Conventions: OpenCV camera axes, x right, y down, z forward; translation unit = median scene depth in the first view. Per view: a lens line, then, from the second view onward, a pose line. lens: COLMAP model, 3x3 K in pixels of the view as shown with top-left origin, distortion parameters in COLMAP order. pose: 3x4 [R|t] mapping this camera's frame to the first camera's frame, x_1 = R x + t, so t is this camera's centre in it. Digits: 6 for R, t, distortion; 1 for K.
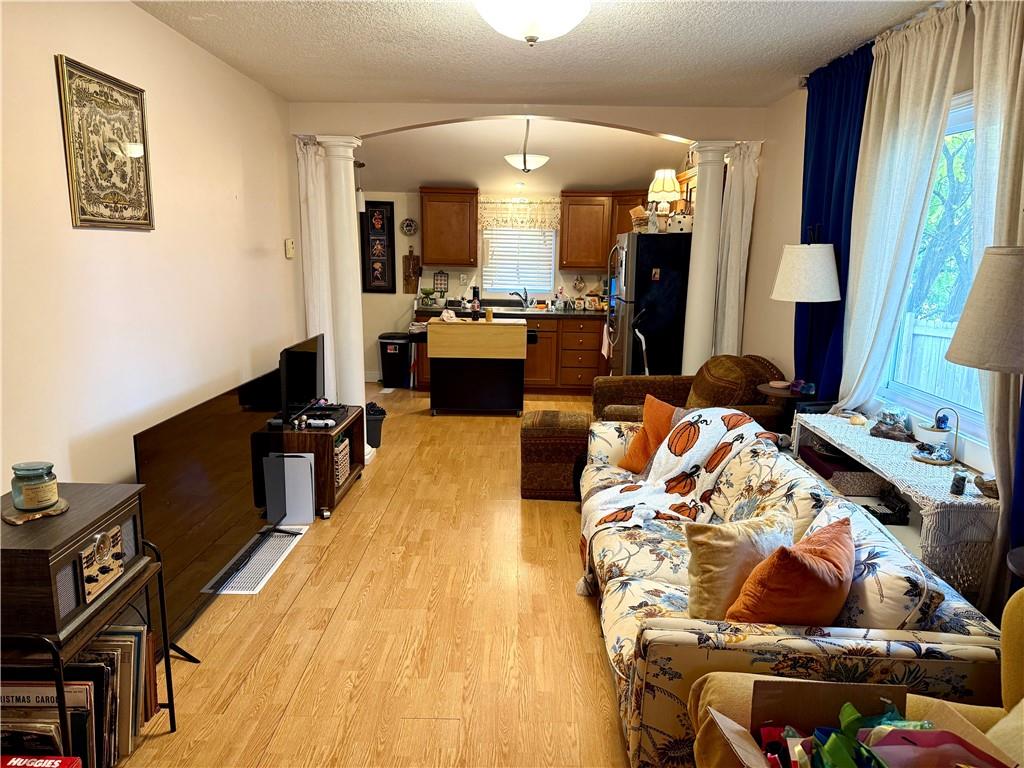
lens RADIAL K [[707.4, 0, 513.0], [0, 707.4, 410.2], [0, 0, 1]] dist [0.047961, -0.054914]
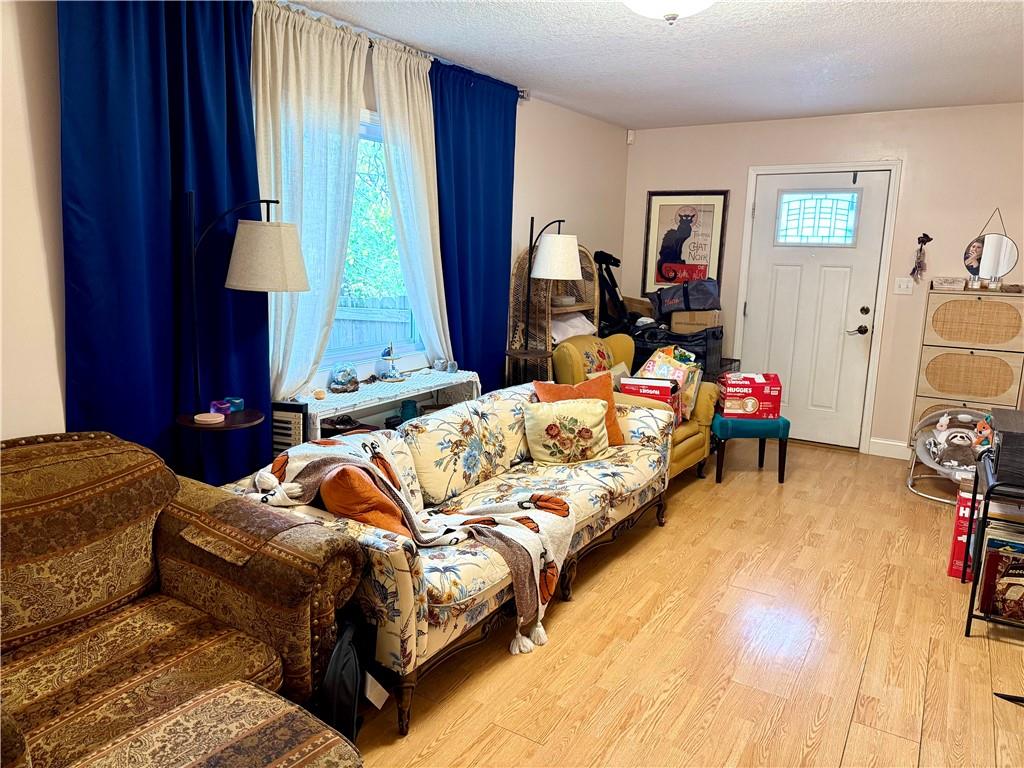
lens RADIAL K [[707.4, 0, 508.9], [0, 707.4, 382.1], [0, 0, 1]] dist [0.047961, -0.054914]
pose [[-0.843923, -0.136981, 0.518681, -0.120131], [0.089308, 0.917486, 0.387612, -0.158523], [-0.528978, 0.373437, -0.762054, 0.684501]]
